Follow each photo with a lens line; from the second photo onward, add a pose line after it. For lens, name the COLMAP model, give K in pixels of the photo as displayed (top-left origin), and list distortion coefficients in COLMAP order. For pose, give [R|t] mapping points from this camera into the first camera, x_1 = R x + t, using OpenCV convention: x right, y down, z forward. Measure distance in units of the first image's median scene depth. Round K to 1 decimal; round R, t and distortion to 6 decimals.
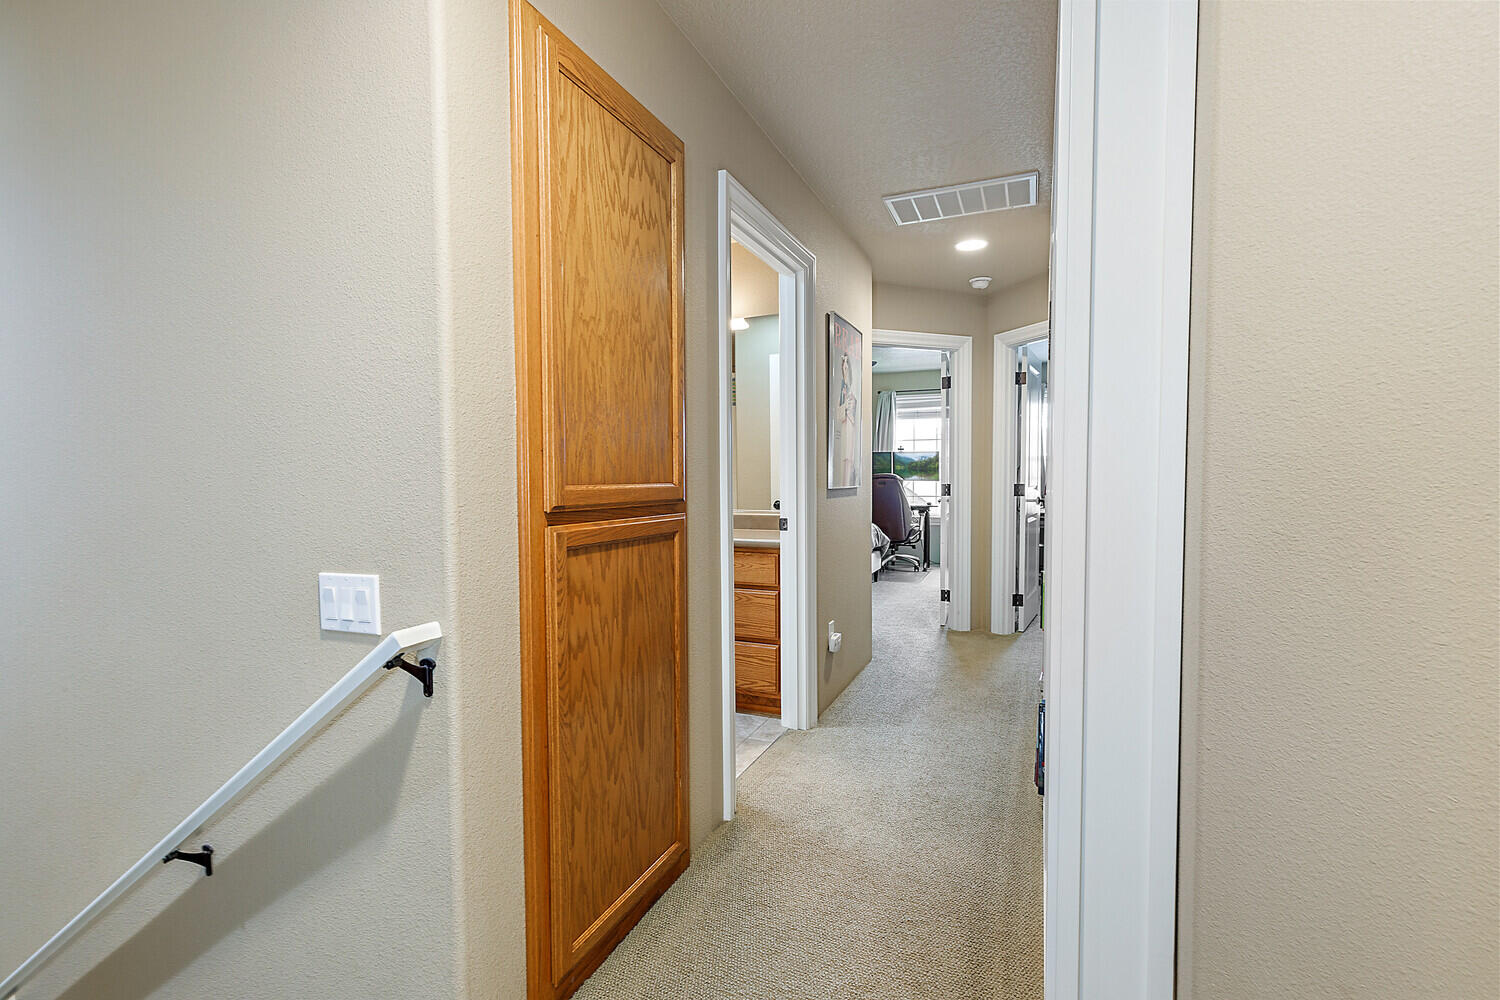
lens RADIAL K [[650.5, 0, 735.5], [0, 650.5, 501.0], [0, 0, 1]] dist [0.002593, -0.000368]
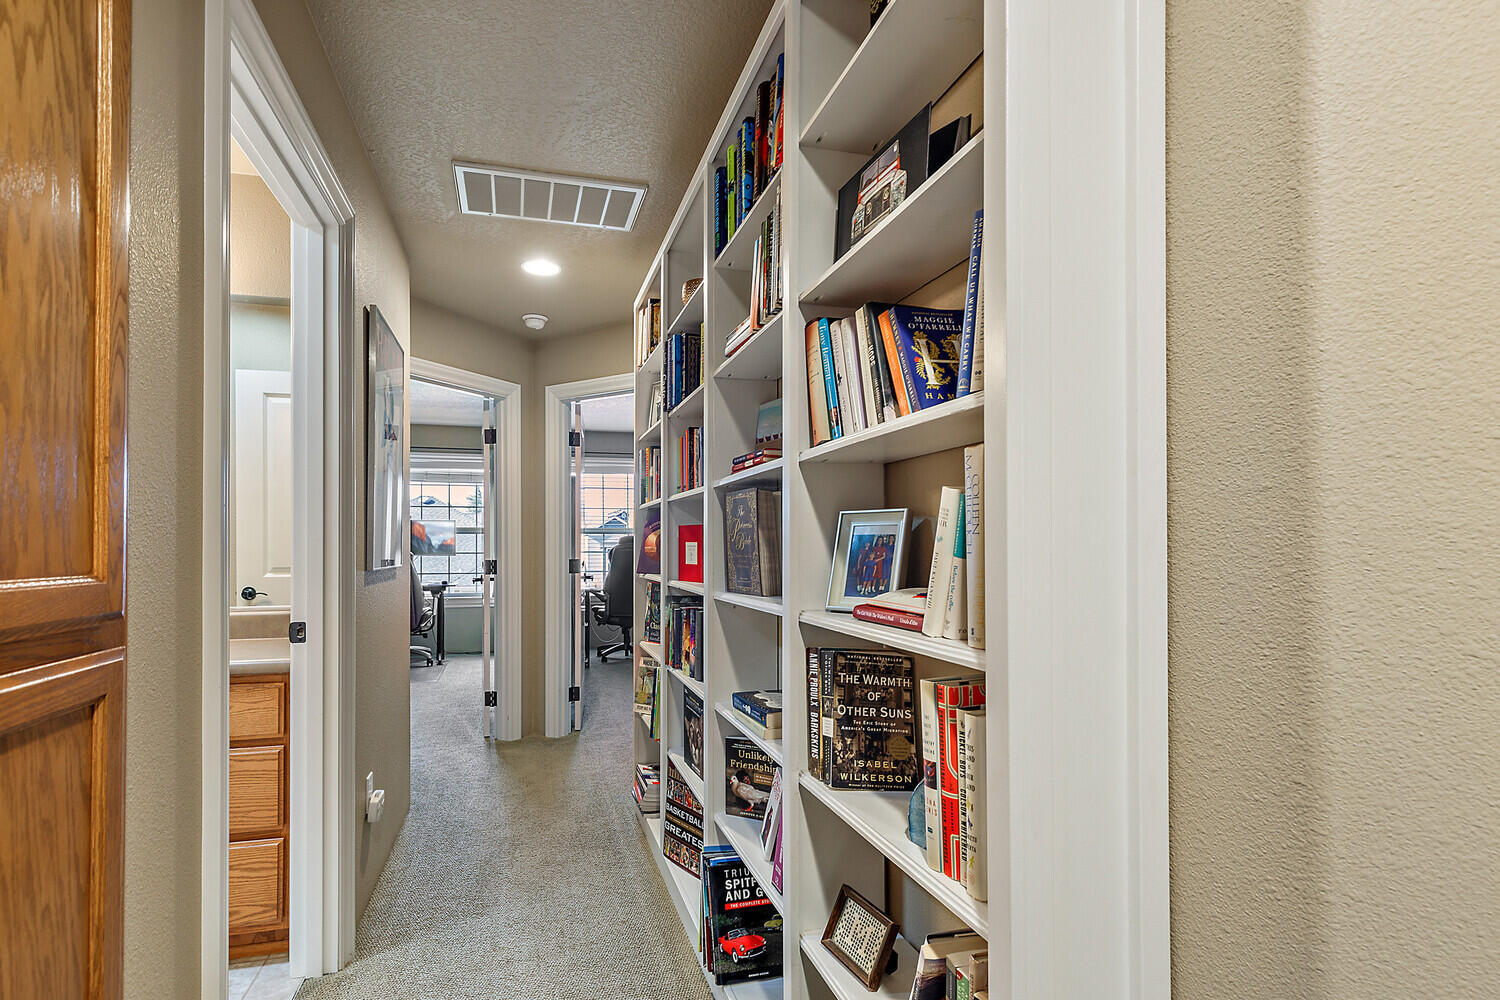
lens RADIAL K [[694.0, 0, 665.5], [0, 694.0, 536.9], [0, 0, 1]] dist [0.010740, 0.000171]
pose [[0.794474, 0.012289, 0.607173, -0.041145], [0.021212, 0.998624, -0.047967, -0.011701], [-0.606927, 0.050988, 0.793120, 0.241236]]
